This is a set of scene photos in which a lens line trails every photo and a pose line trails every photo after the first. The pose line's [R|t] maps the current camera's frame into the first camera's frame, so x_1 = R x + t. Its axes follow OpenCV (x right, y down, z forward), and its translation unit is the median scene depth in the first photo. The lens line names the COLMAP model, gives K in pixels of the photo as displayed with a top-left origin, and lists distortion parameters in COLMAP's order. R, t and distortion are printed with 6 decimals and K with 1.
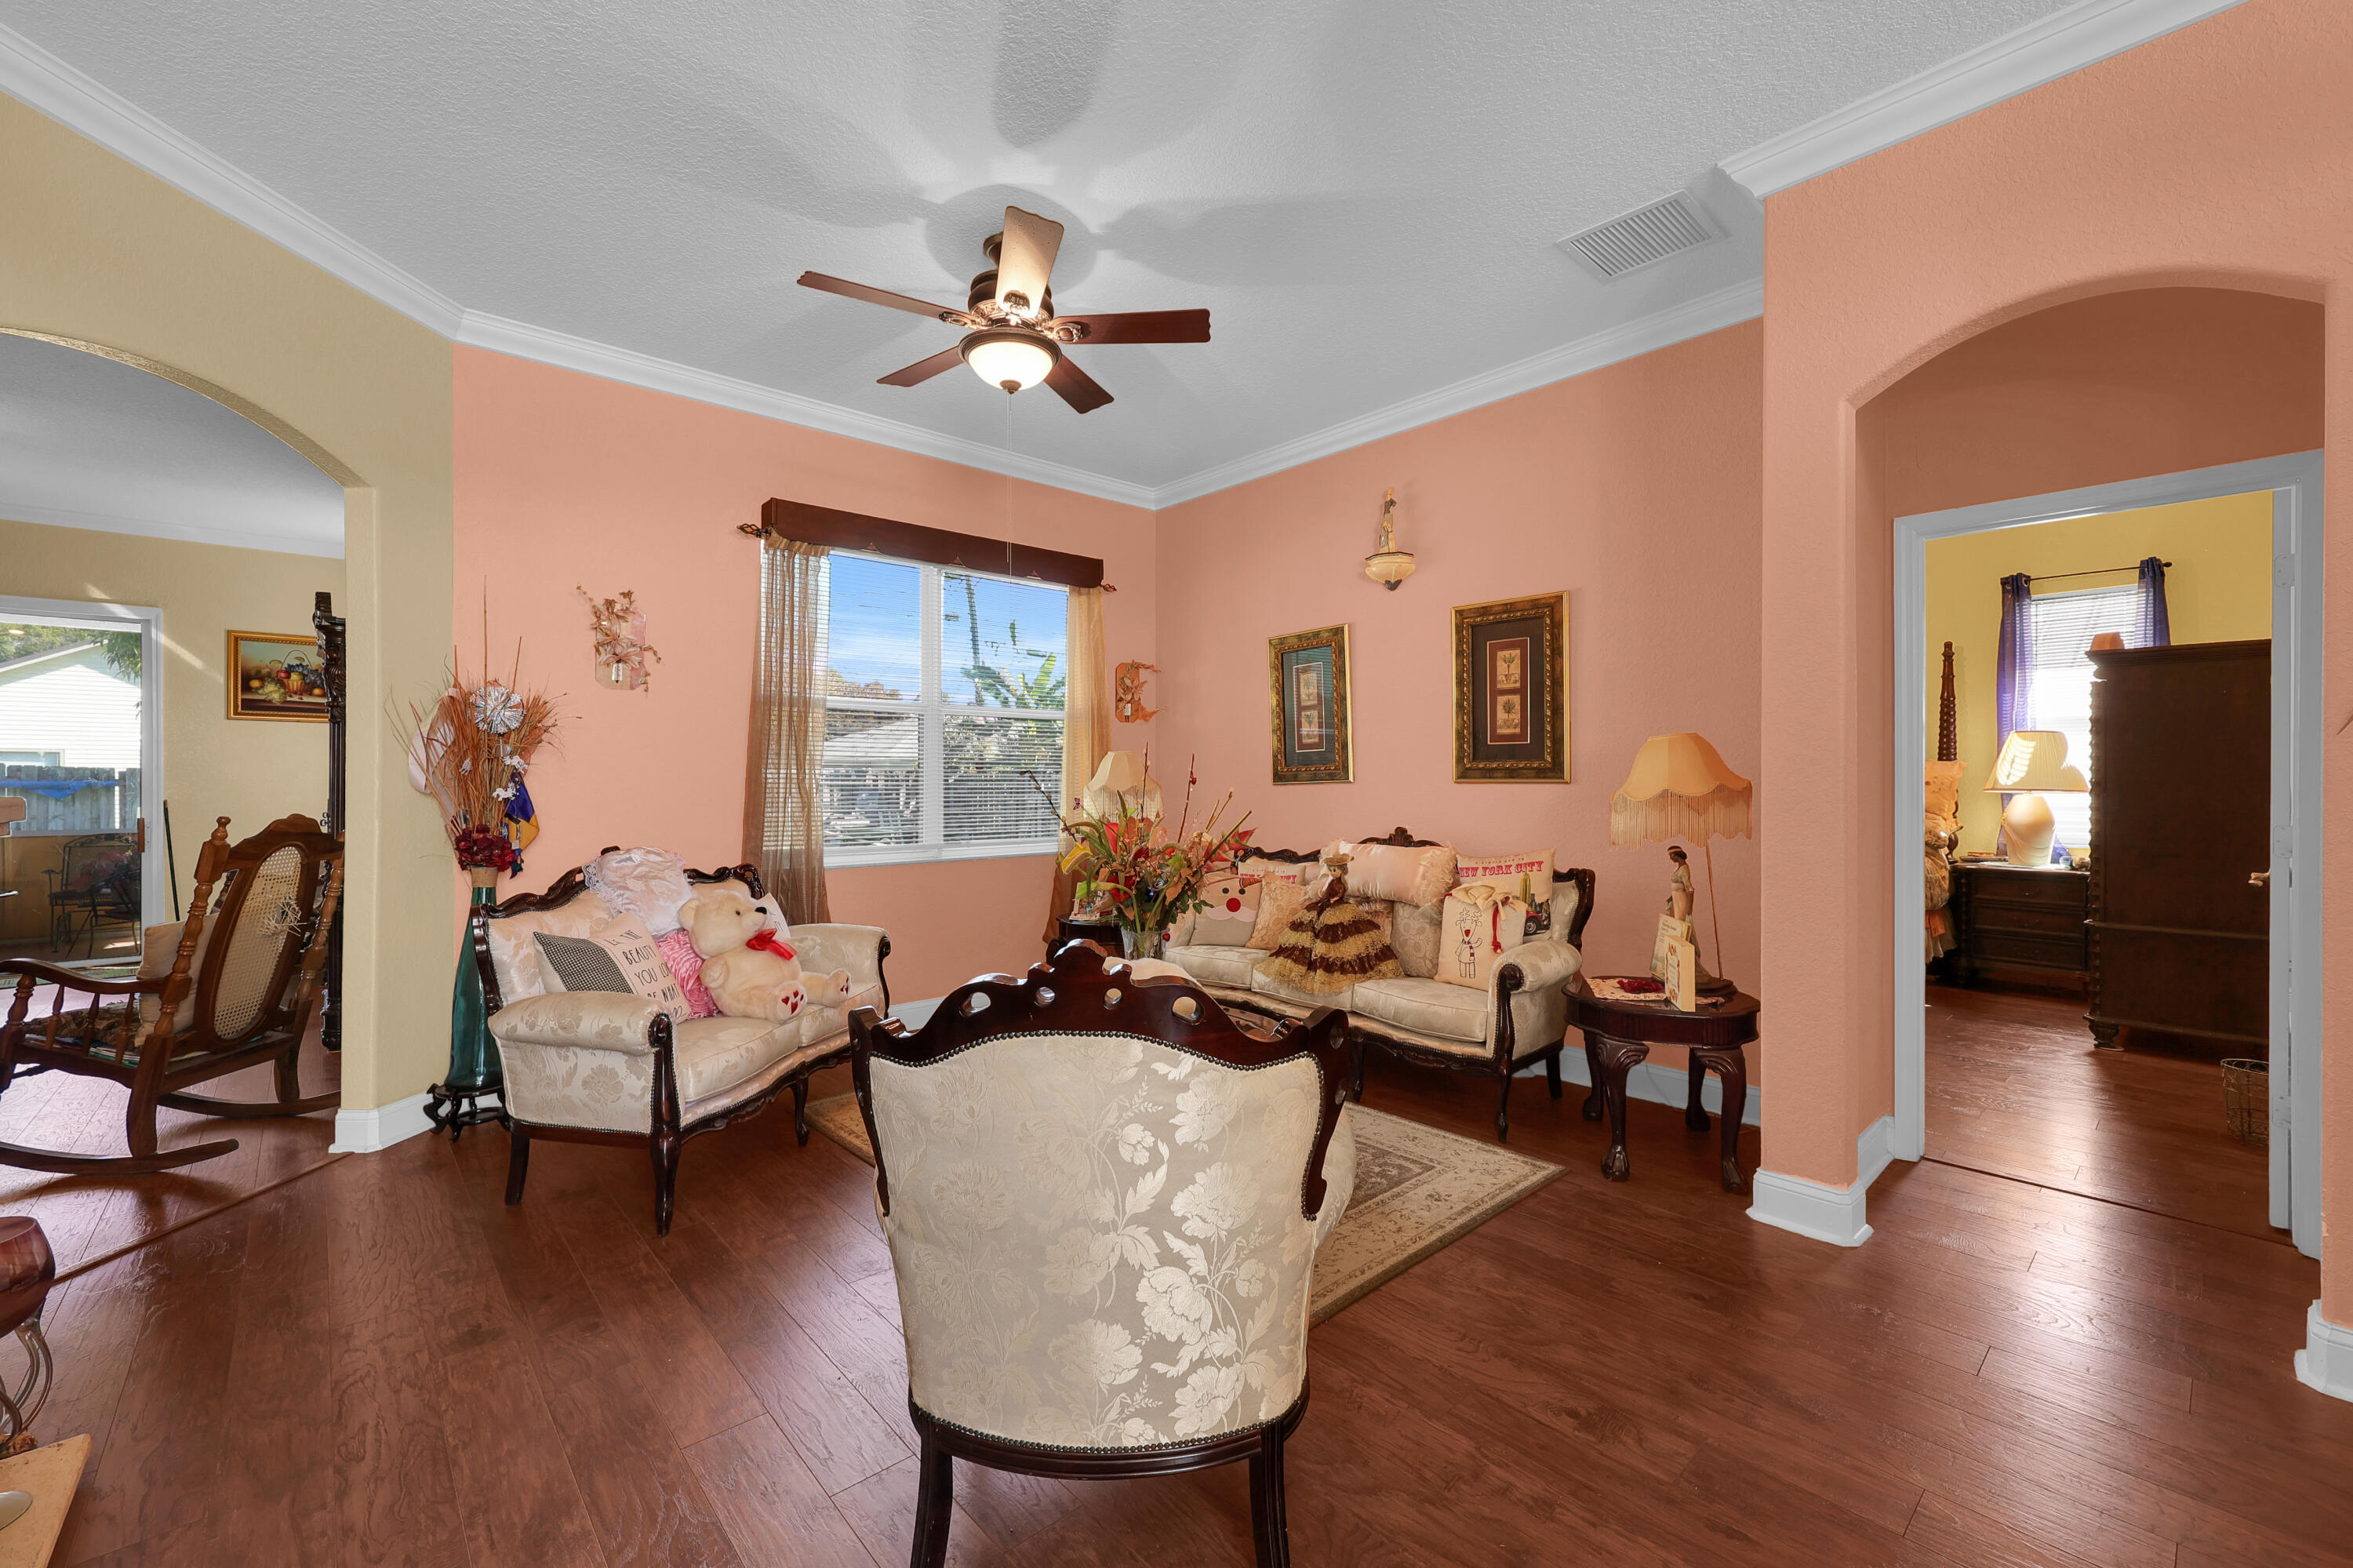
lens RADIAL K [[968.9, 0, 1173.1], [0, 968.9, 782.8], [0, 0, 1]] dist [0.000979, 0.000641]
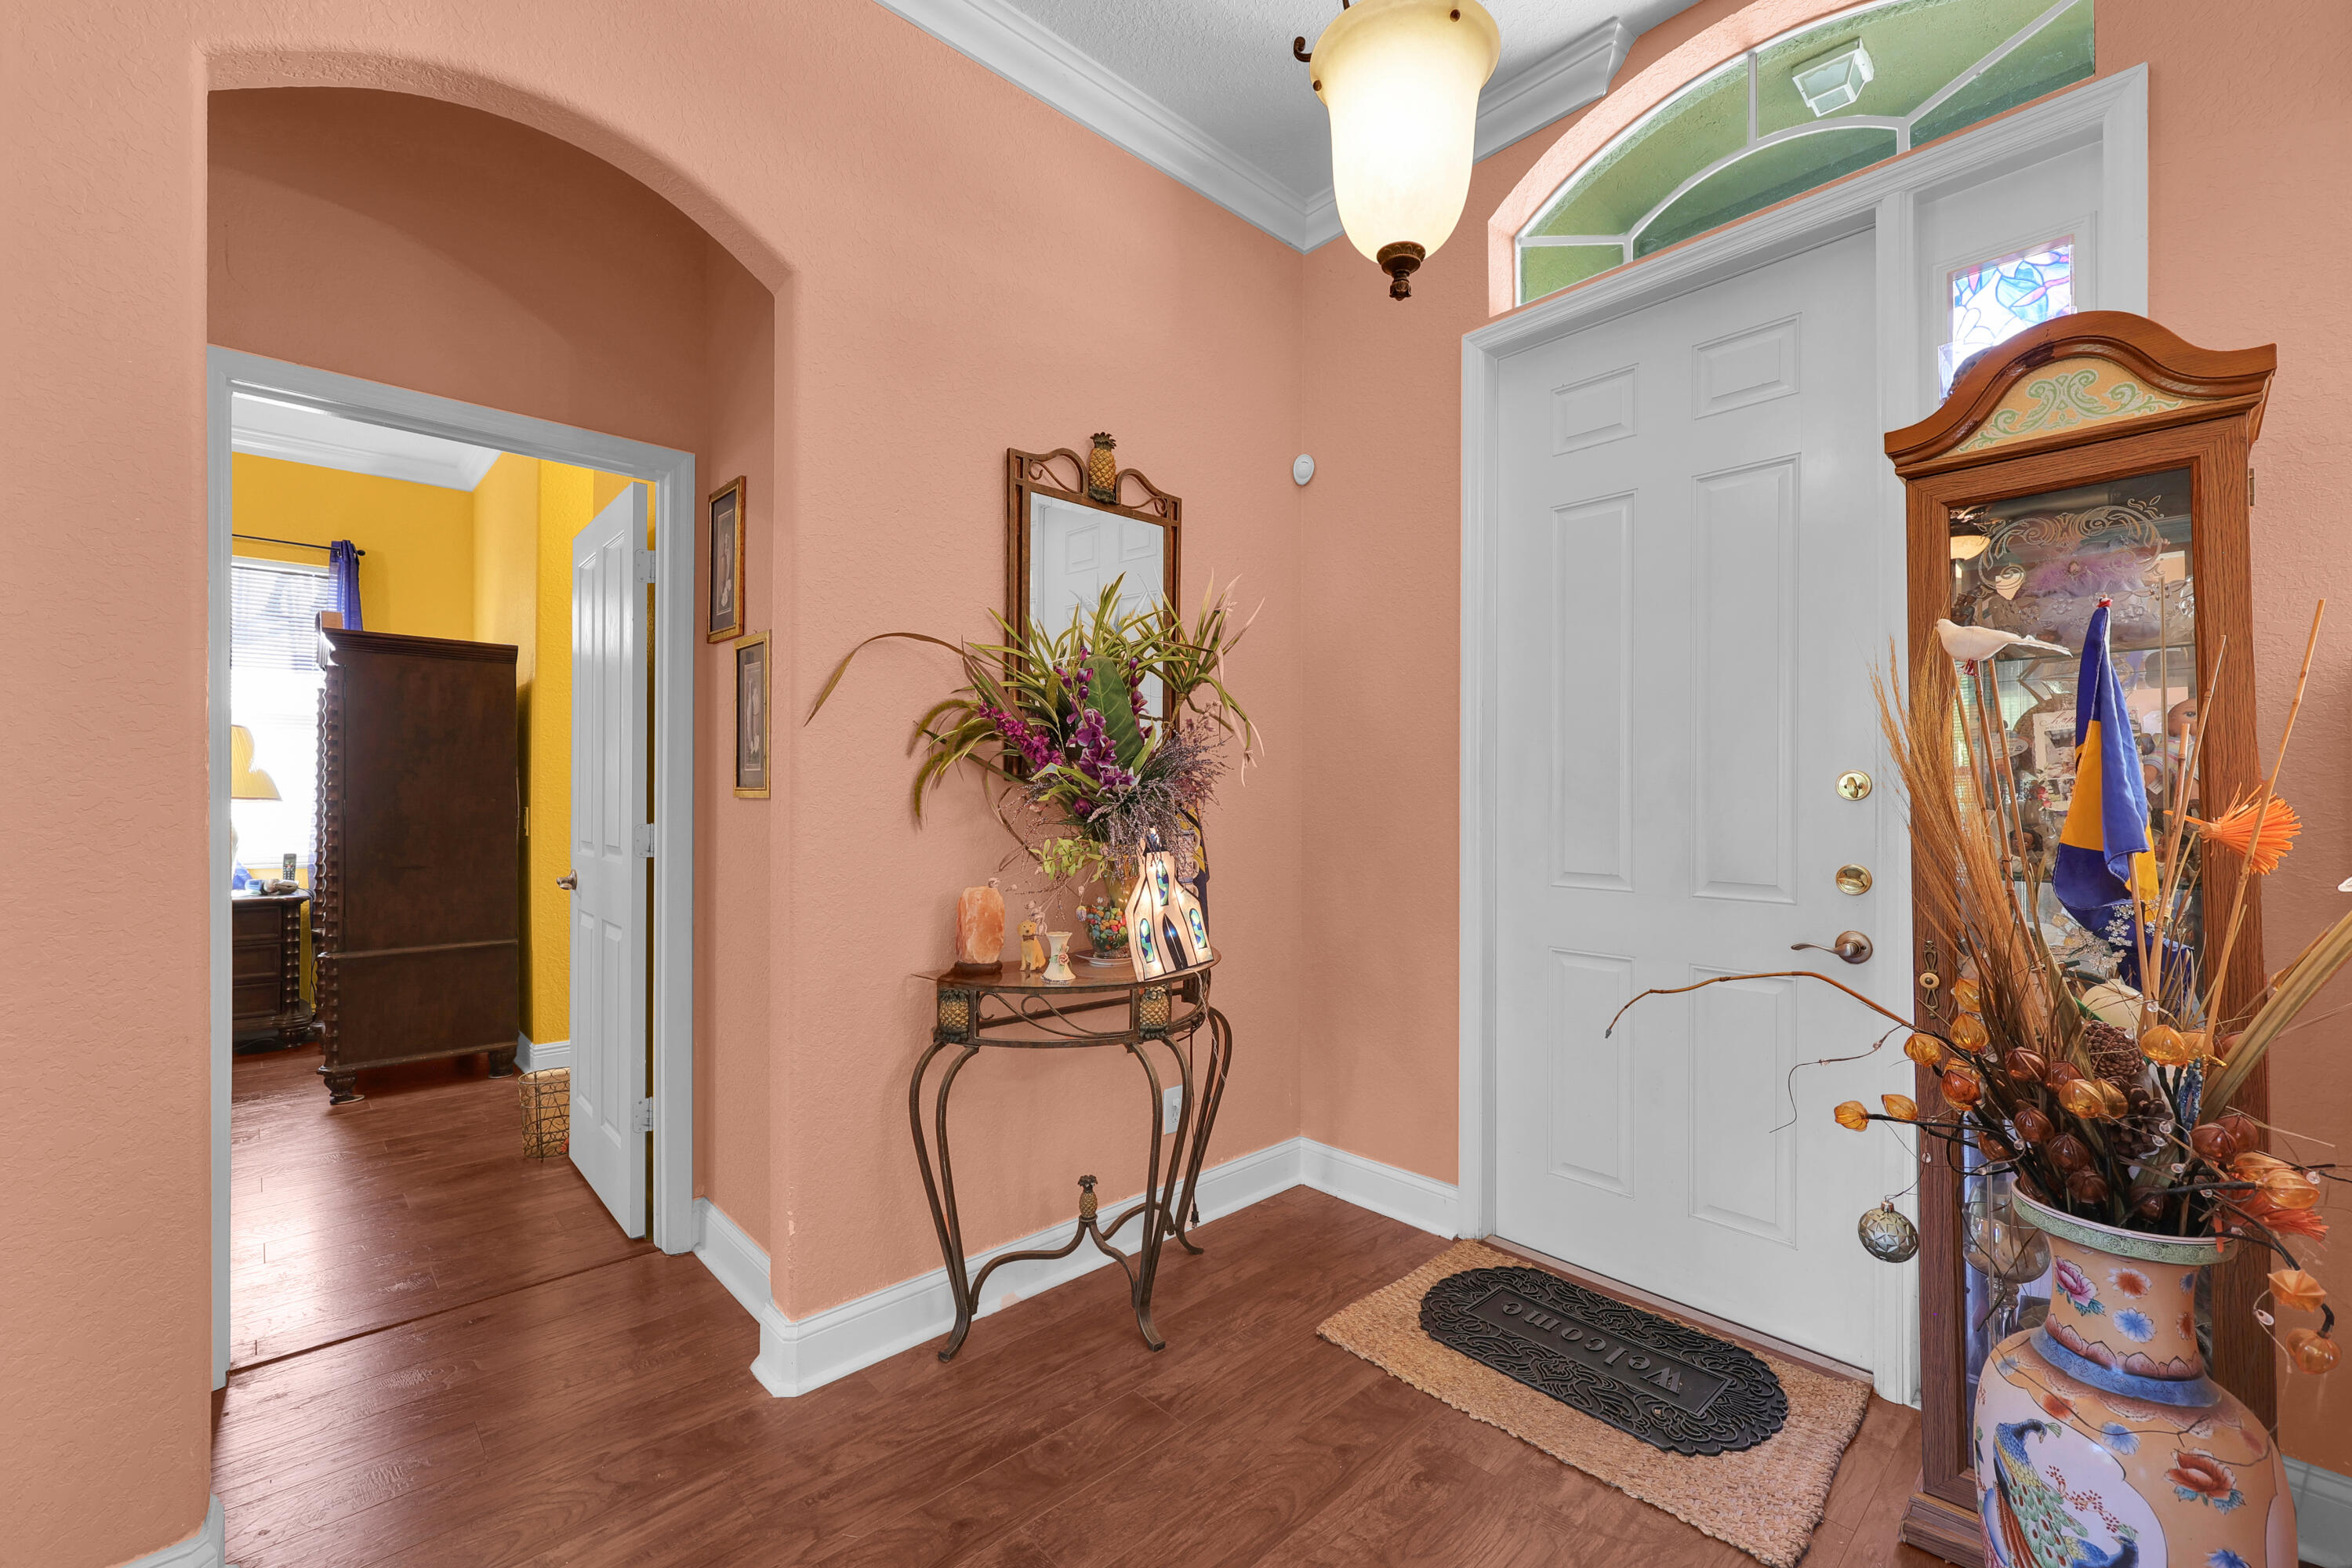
lens RADIAL K [[968.4, 0, 1184.1], [0, 968.4, 791.3], [0, 0, 1]] dist [0.000979, 0.000641]
pose [[-0.041201, -0.000626, 0.999151, 0.085832], [0.006940, 0.999975, 0.000913, 0.007318], [-0.999127, 0.006972, -0.041196, 0.299943]]
